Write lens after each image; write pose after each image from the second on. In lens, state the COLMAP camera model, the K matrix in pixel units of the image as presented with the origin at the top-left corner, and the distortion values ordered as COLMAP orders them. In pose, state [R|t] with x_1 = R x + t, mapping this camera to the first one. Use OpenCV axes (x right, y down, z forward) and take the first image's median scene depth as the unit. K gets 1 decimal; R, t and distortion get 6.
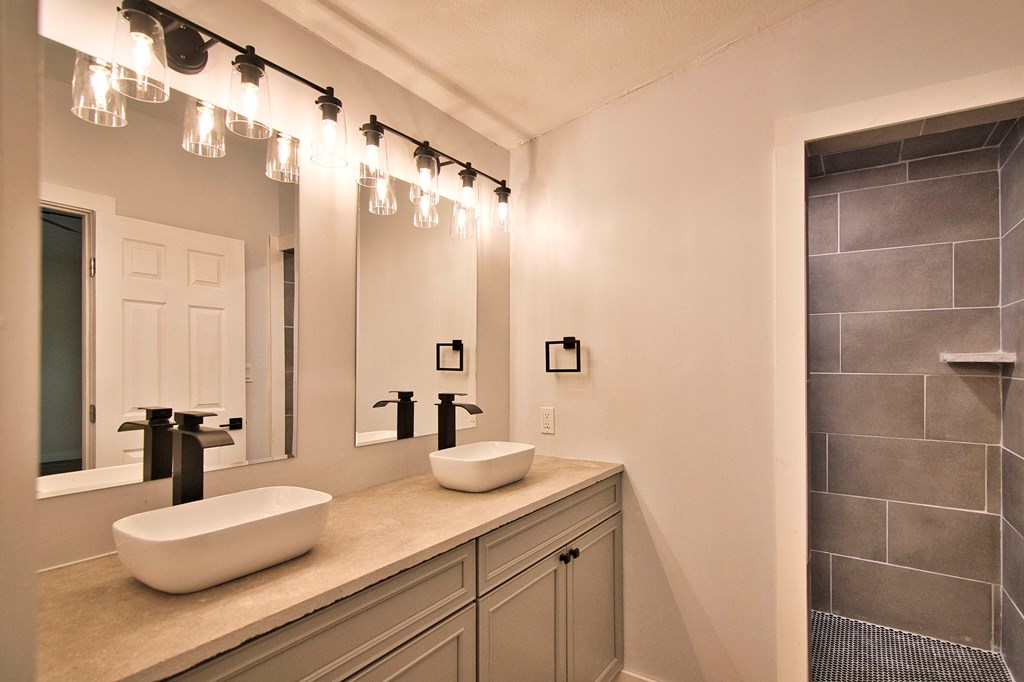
lens RADIAL K [[523.9, 0, 511.7], [0, 523.9, 351.0], [0, 0, 1]] dist [-0.000341, -0.000218]
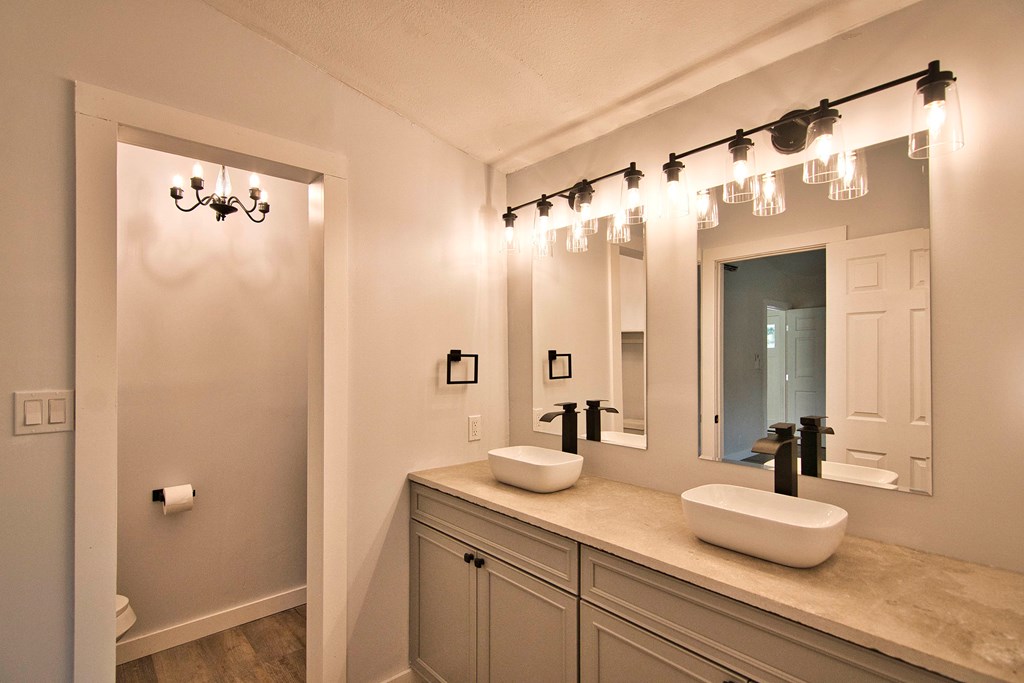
lens RADIAL K [[510.5, 0, 501.2], [0, 510.5, 362.6], [0, 0, 1]] dist [0.001735, 0.000719]
pose [[-0.254895, 0.007867, -0.966937, 0.940279], [0.002879, 0.999969, 0.007376, -0.007911], [0.966964, -0.000904, -0.254910, 1.100599]]
